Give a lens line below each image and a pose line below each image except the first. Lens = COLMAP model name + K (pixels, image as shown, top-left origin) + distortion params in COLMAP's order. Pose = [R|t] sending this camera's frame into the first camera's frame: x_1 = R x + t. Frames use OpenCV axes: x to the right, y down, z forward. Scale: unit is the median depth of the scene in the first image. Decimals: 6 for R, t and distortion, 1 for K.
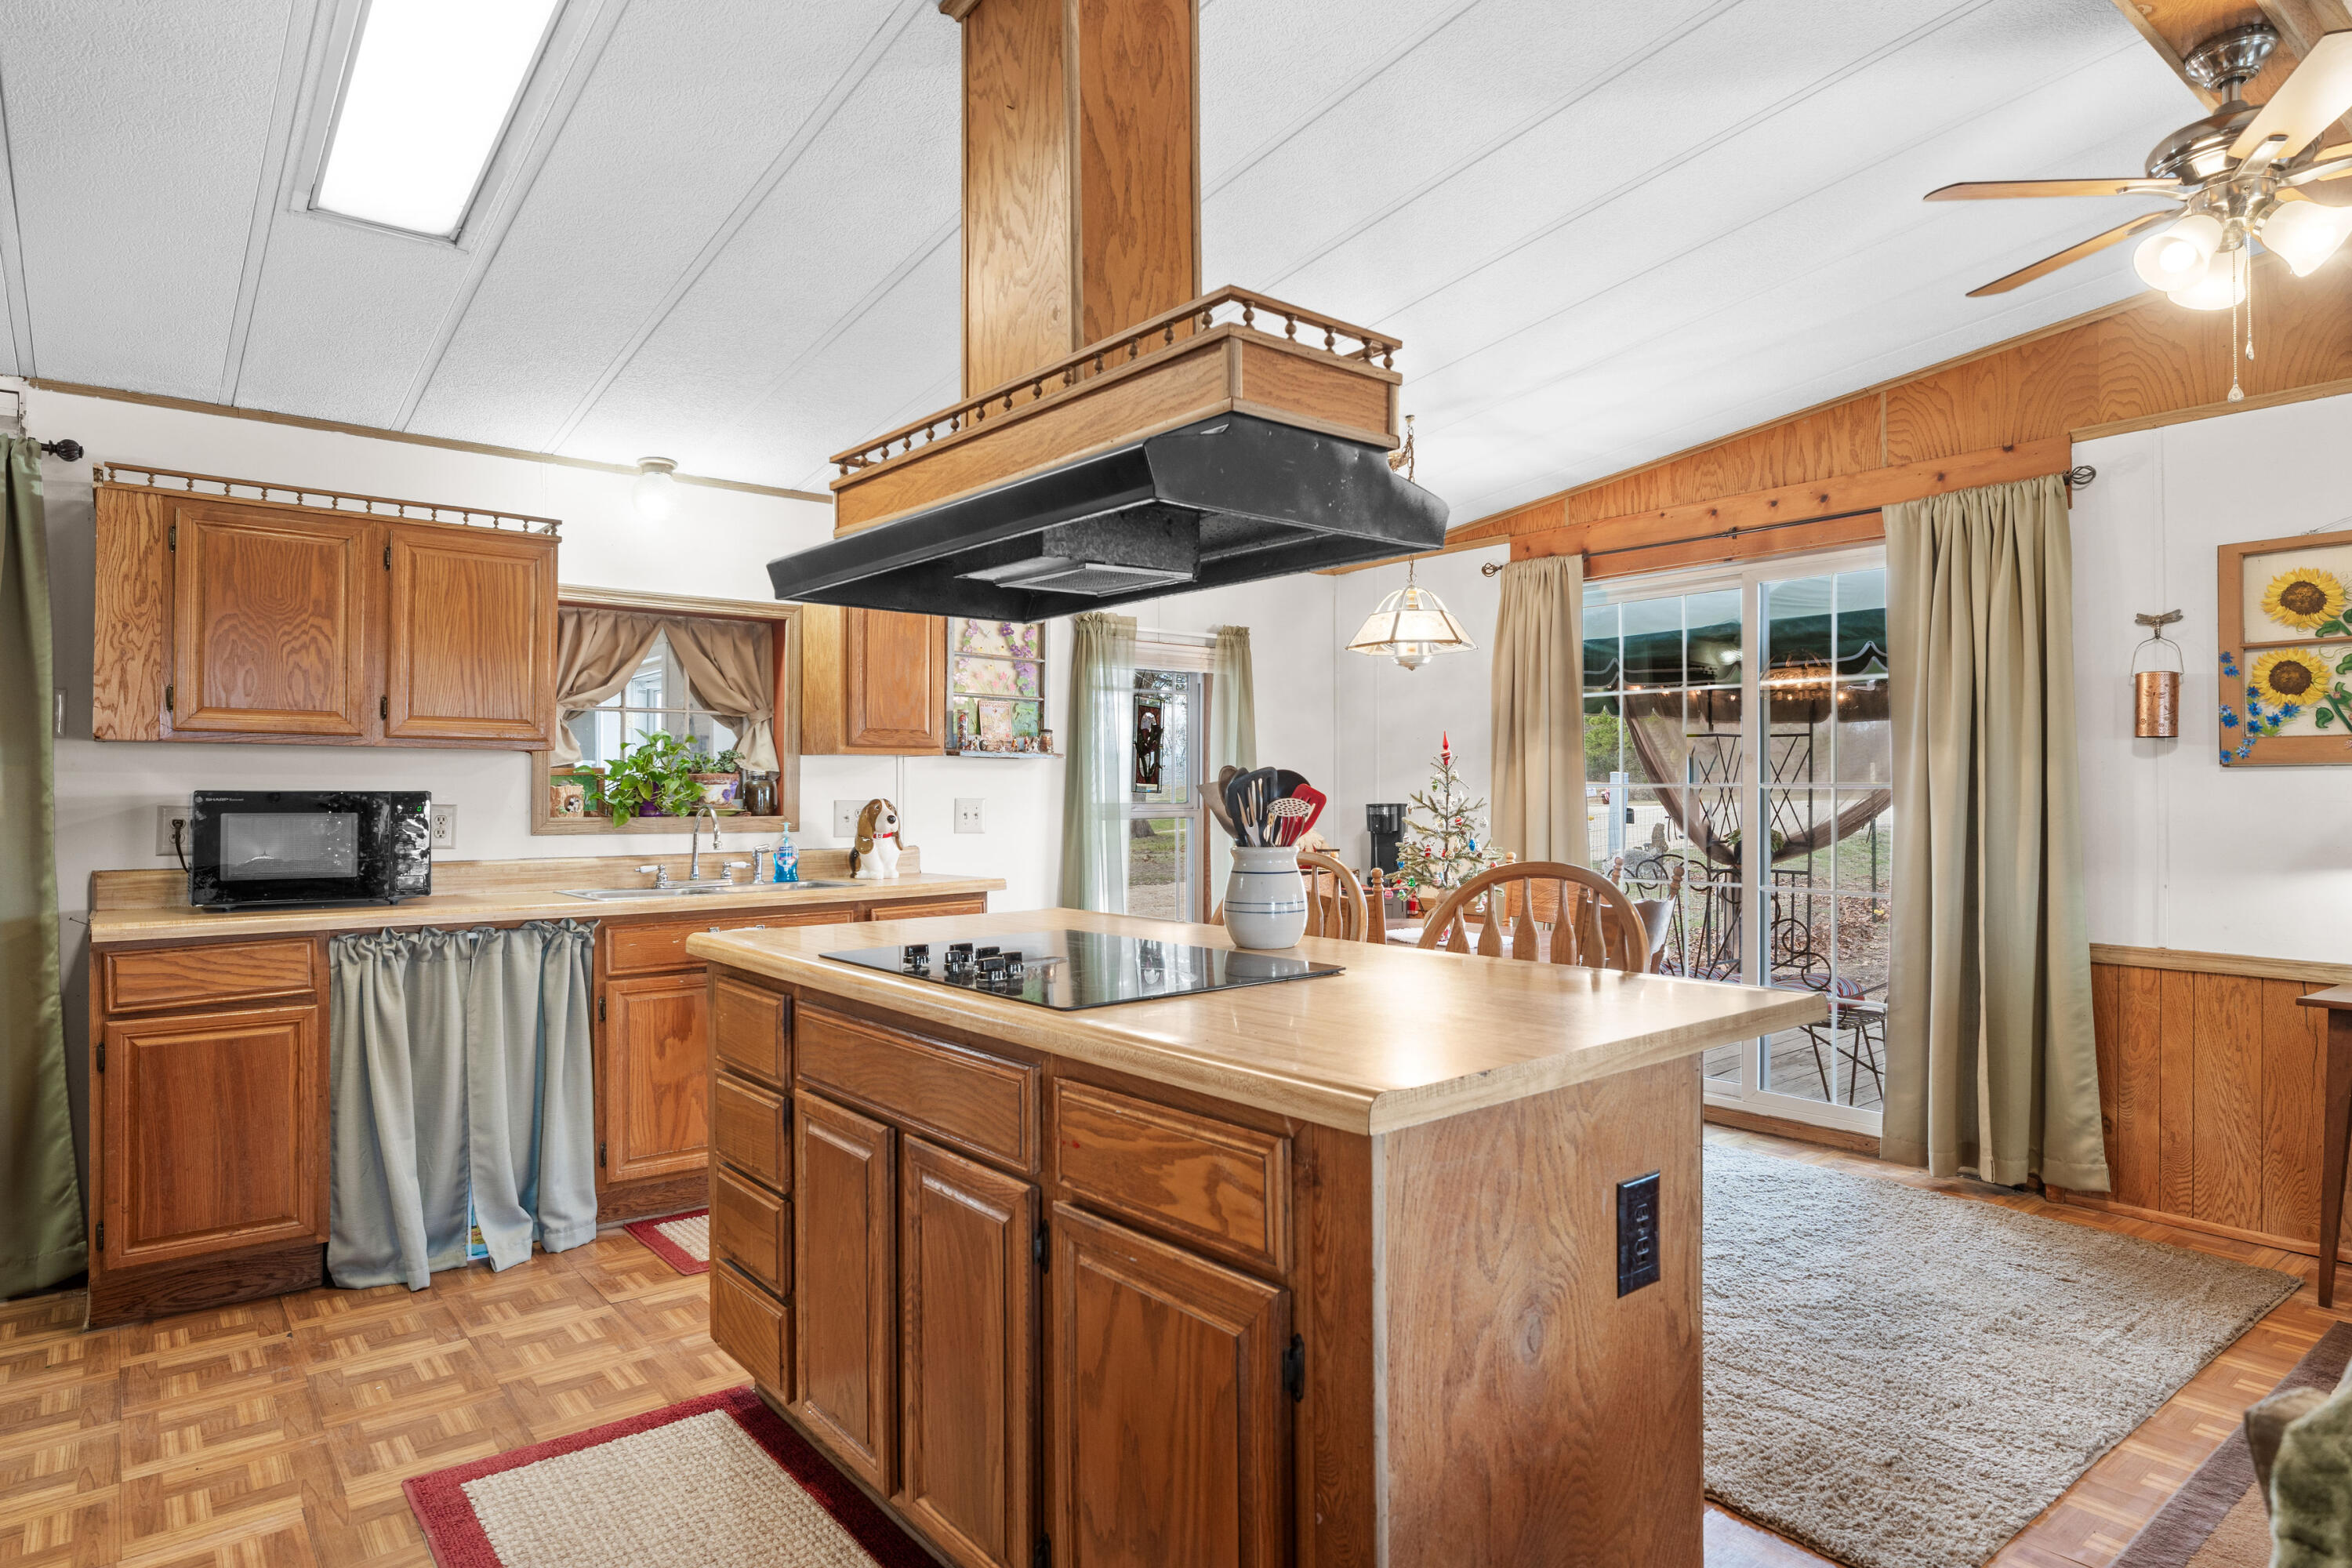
lens RADIAL K [[1317.2, 0, 1157.1], [0, 1317.2, 776.5], [0, 0, 1]] dist [-0.010274, 0.004182]
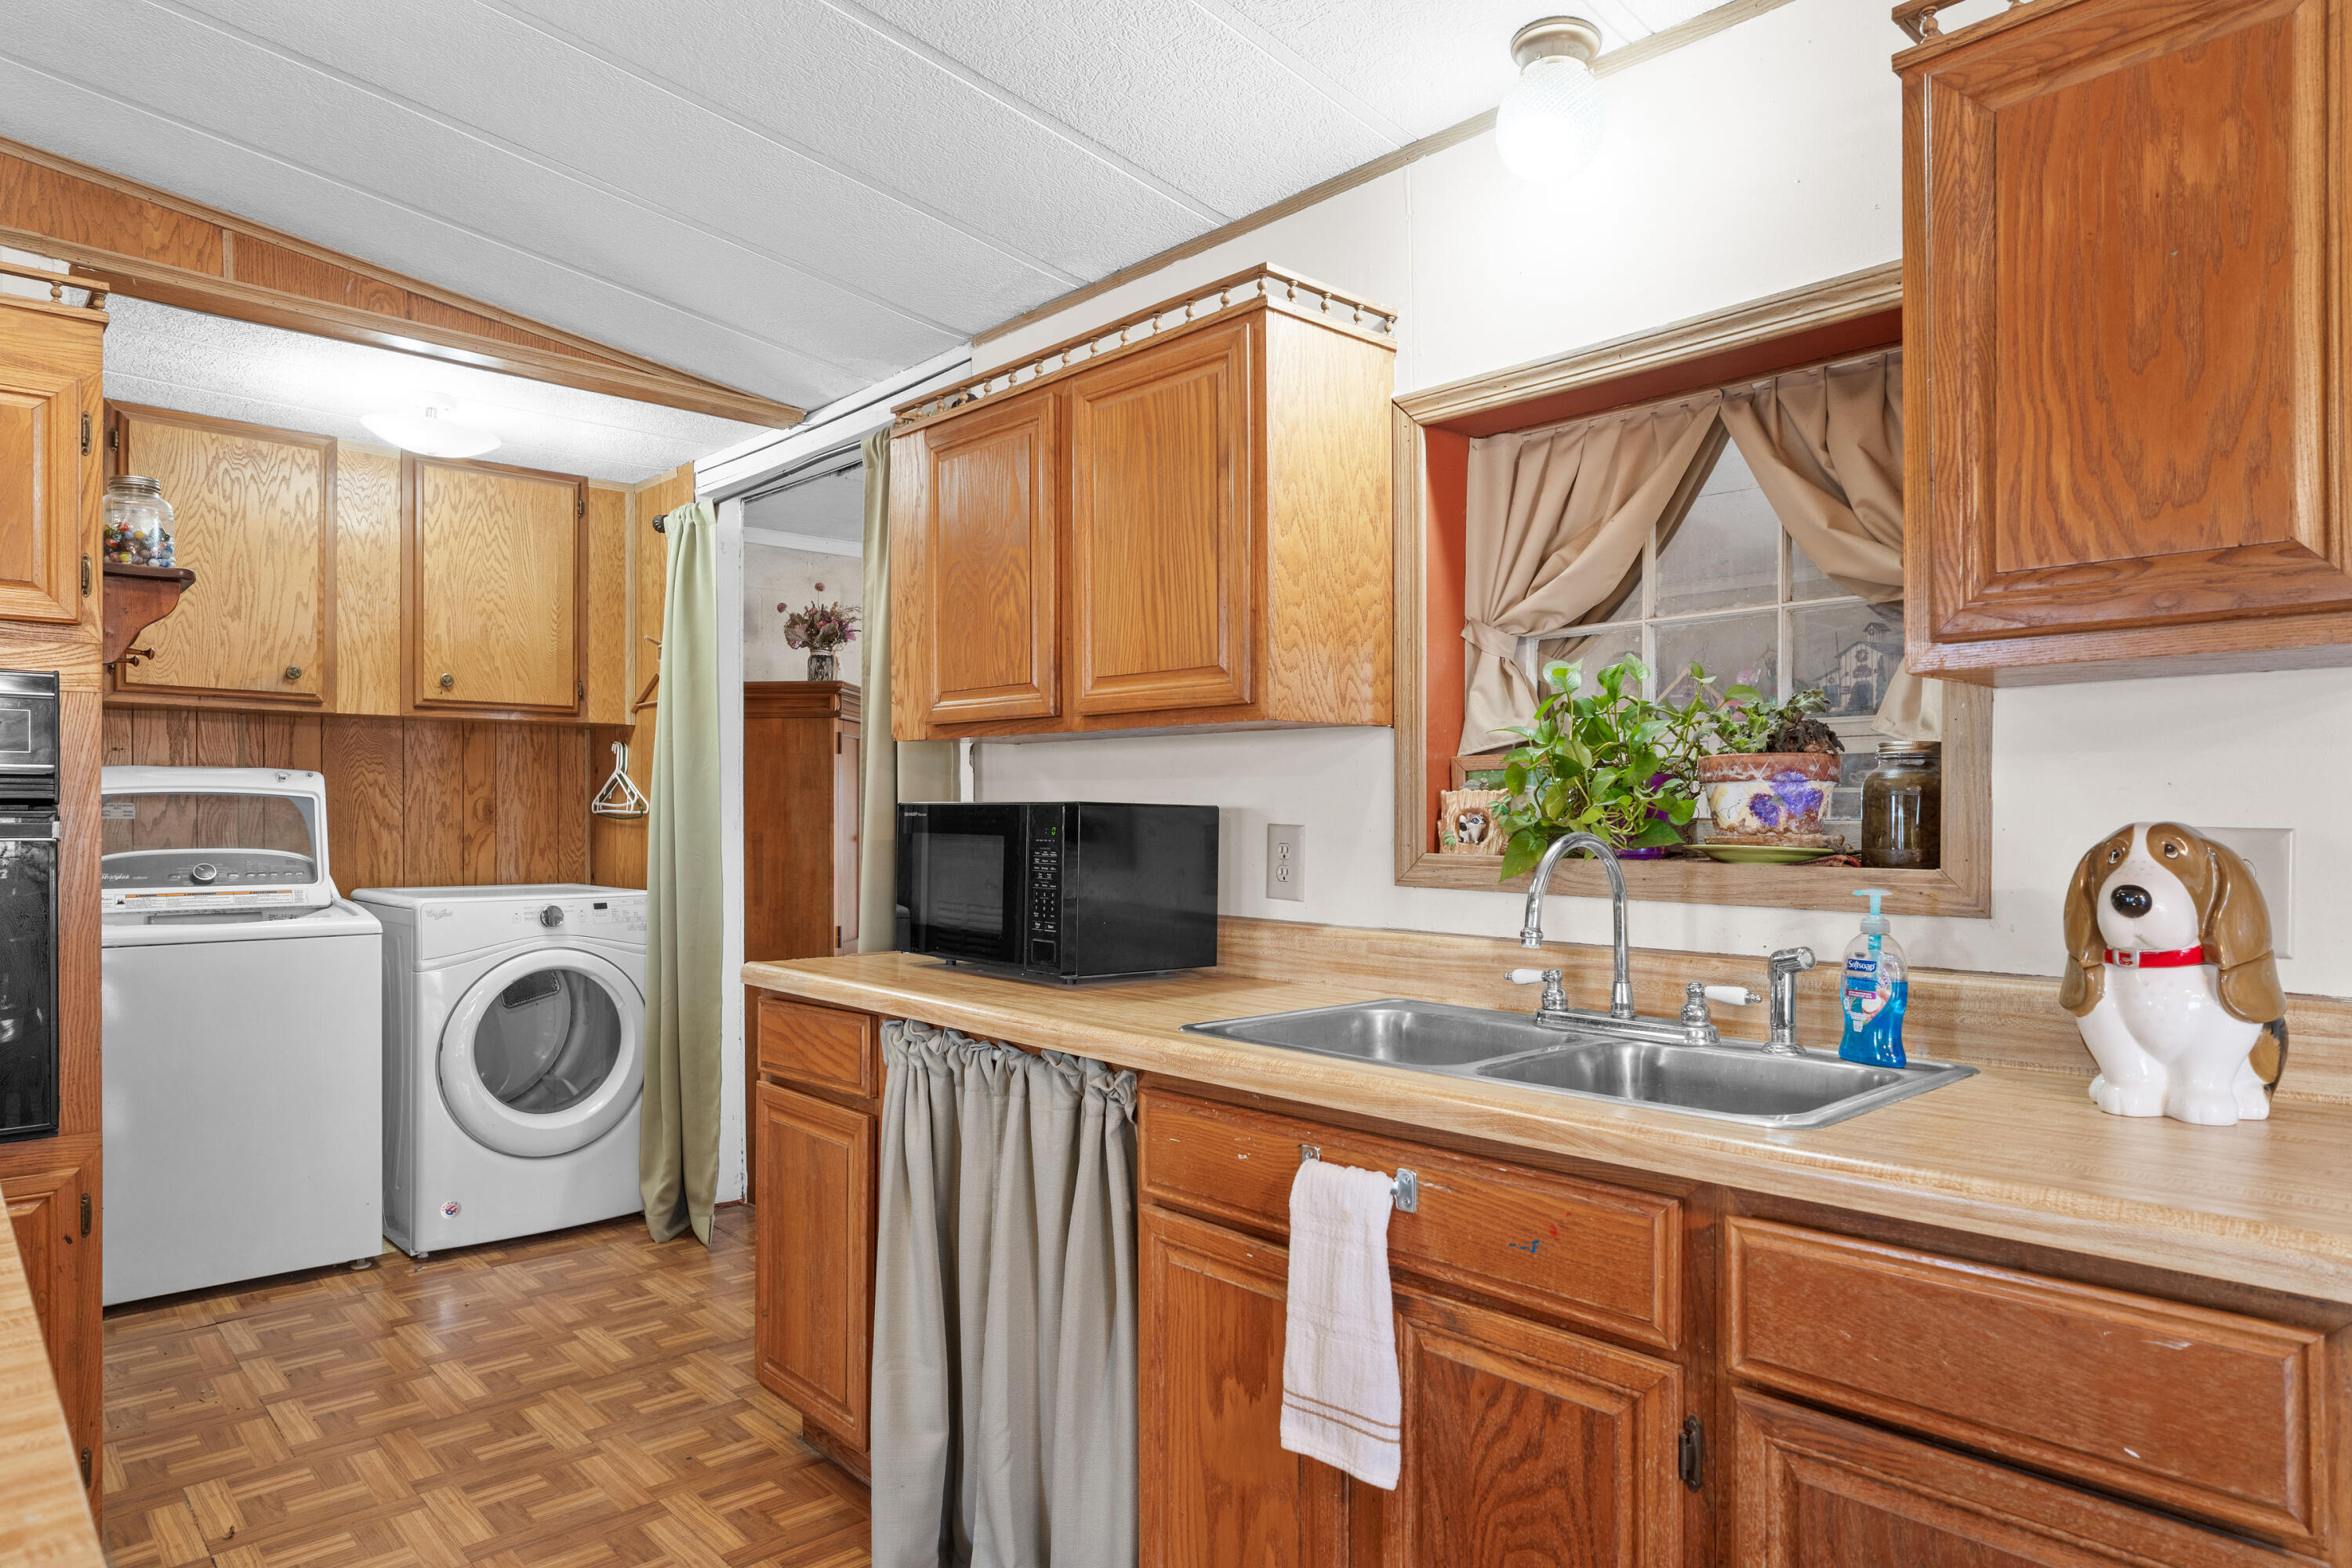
lens RADIAL K [[1385.6, 0, 1159.7], [0, 1385.6, 812.8], [0, 0, 1]] dist [0.000696, 0.008397]
pose [[0.069862, 0.006052, -0.997538, 0.078765], [0.014082, 0.999876, 0.007052, 0.012019], [0.997457, -0.014540, 0.069769, 0.975675]]
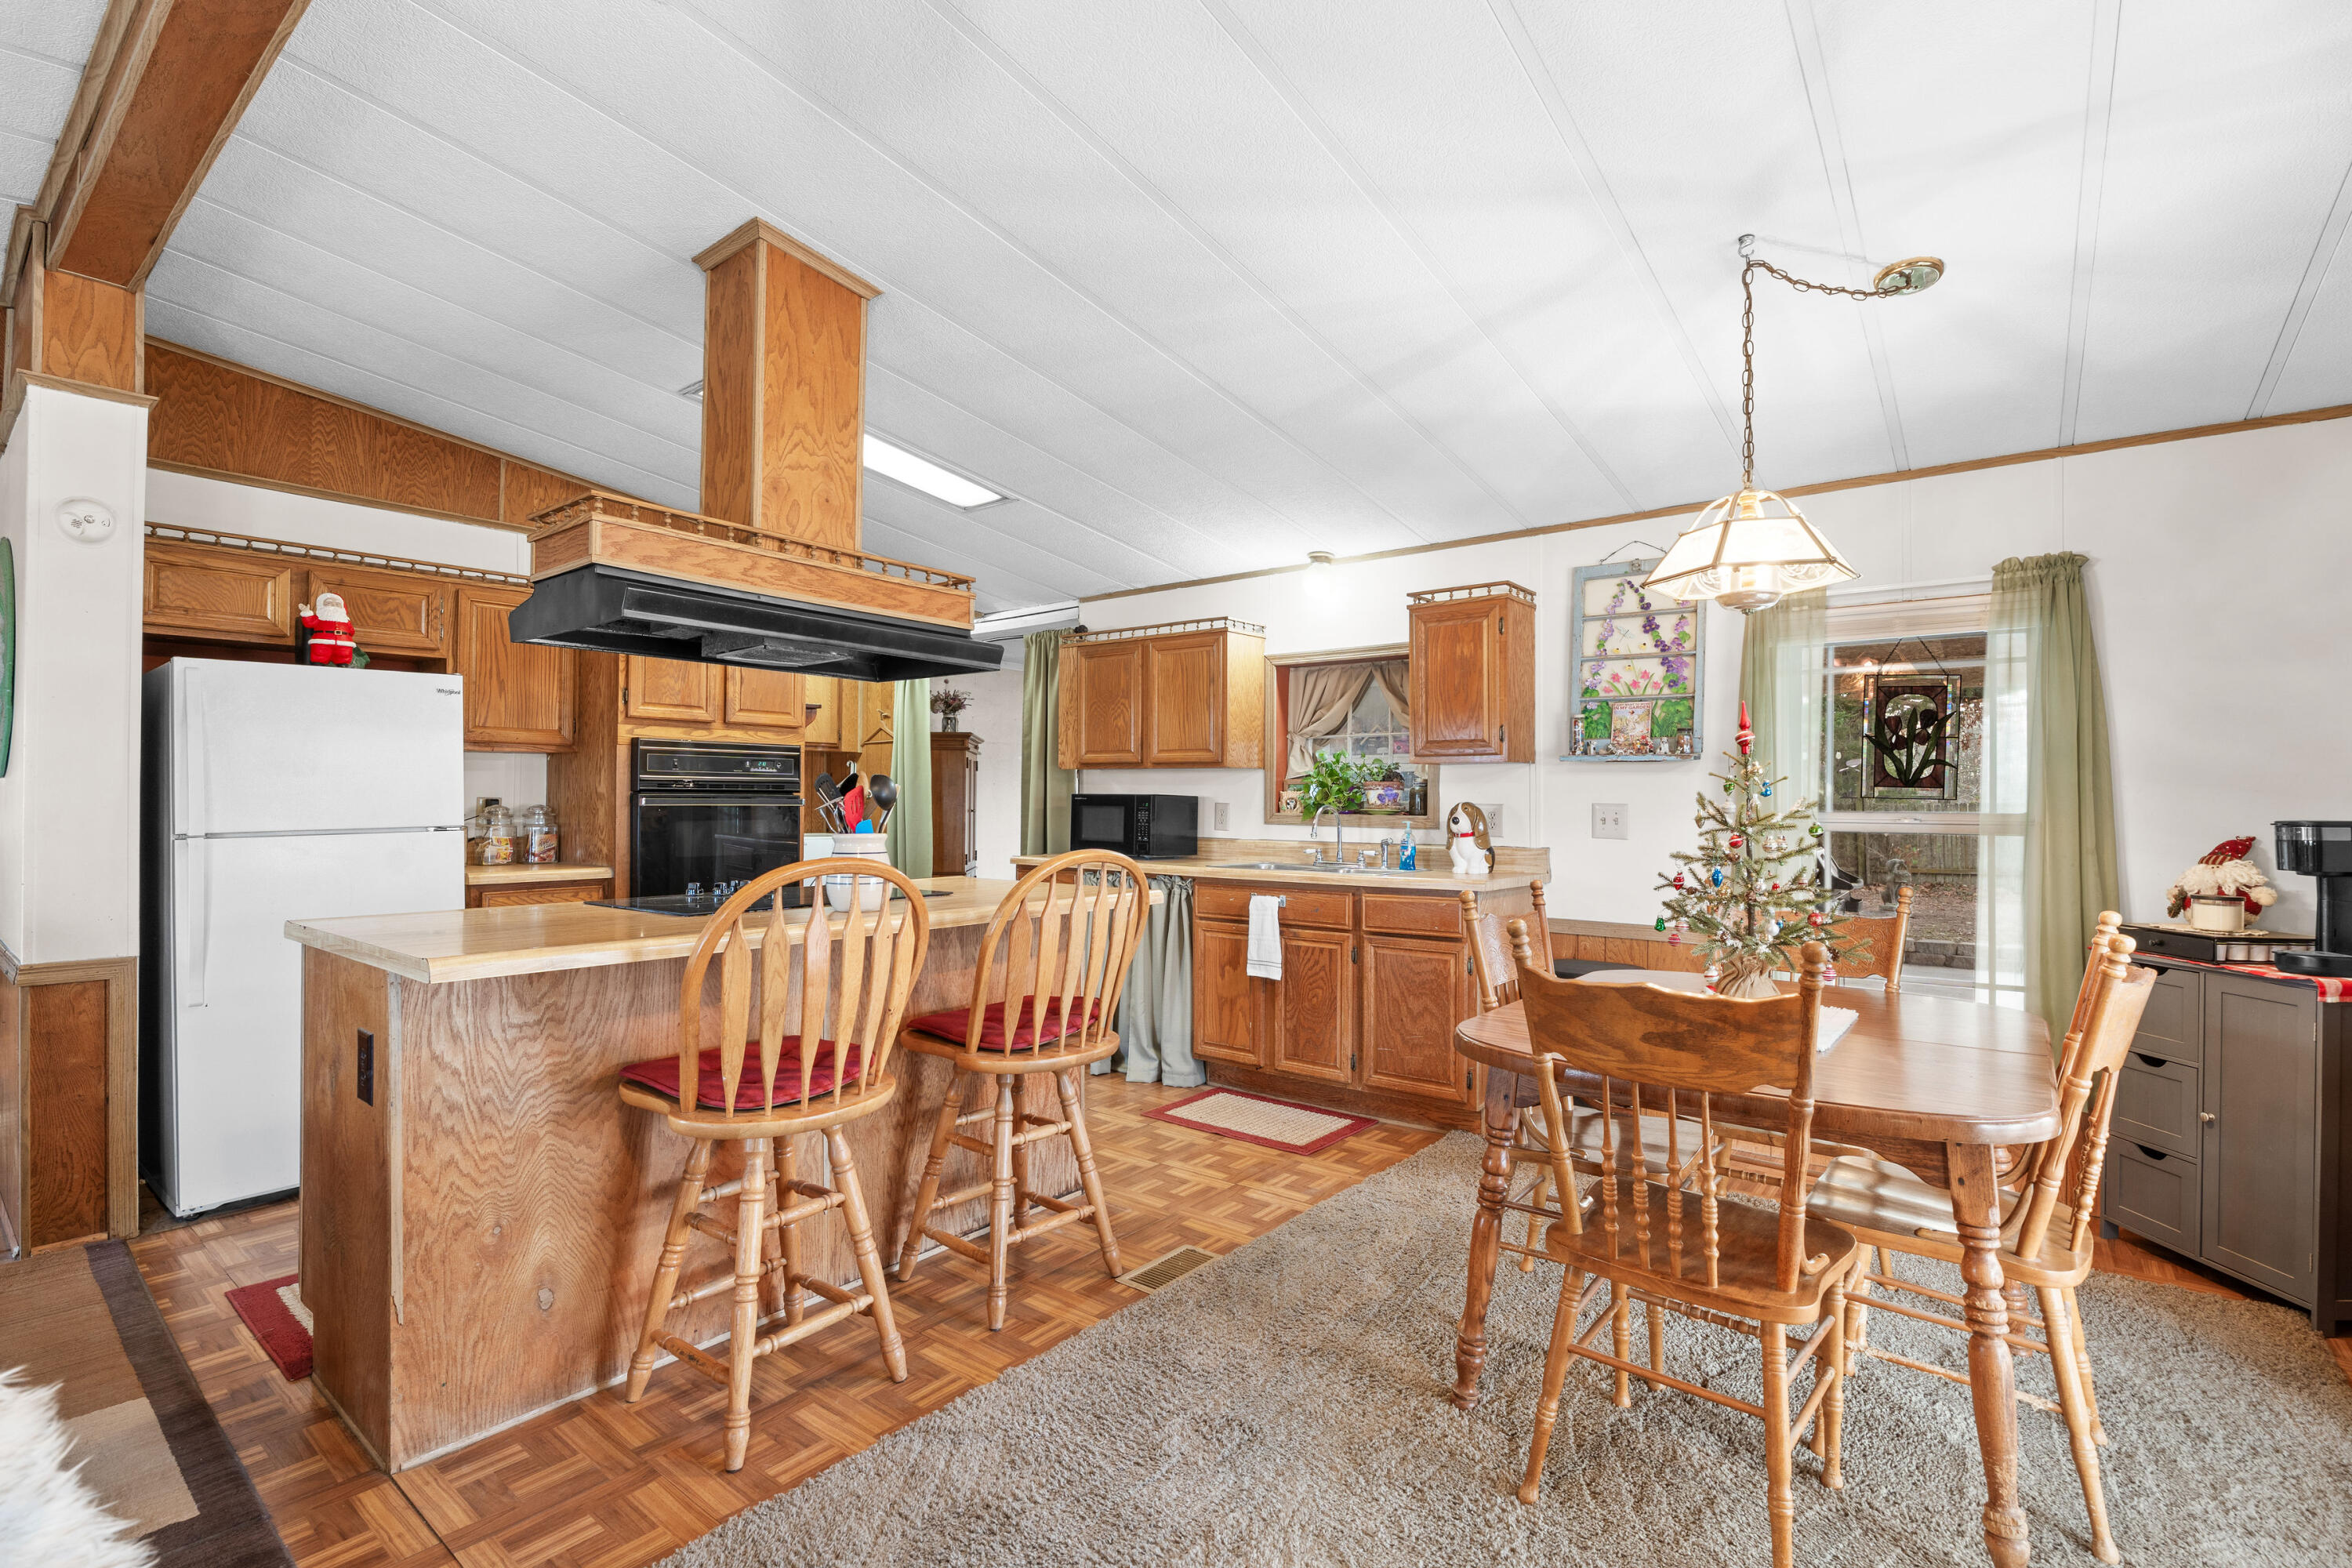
lens RADIAL K [[1047.7, 0, 1164.3], [0, 1047.7, 788.9], [0, 0, 1]] dist [0.003905, -0.001023]
pose [[0.217596, -0.002667, -0.976035, 0.759230], [0.006387, 0.999979, -0.001308, 0.005835], [0.976018, -0.005949, 0.217608, 0.703145]]
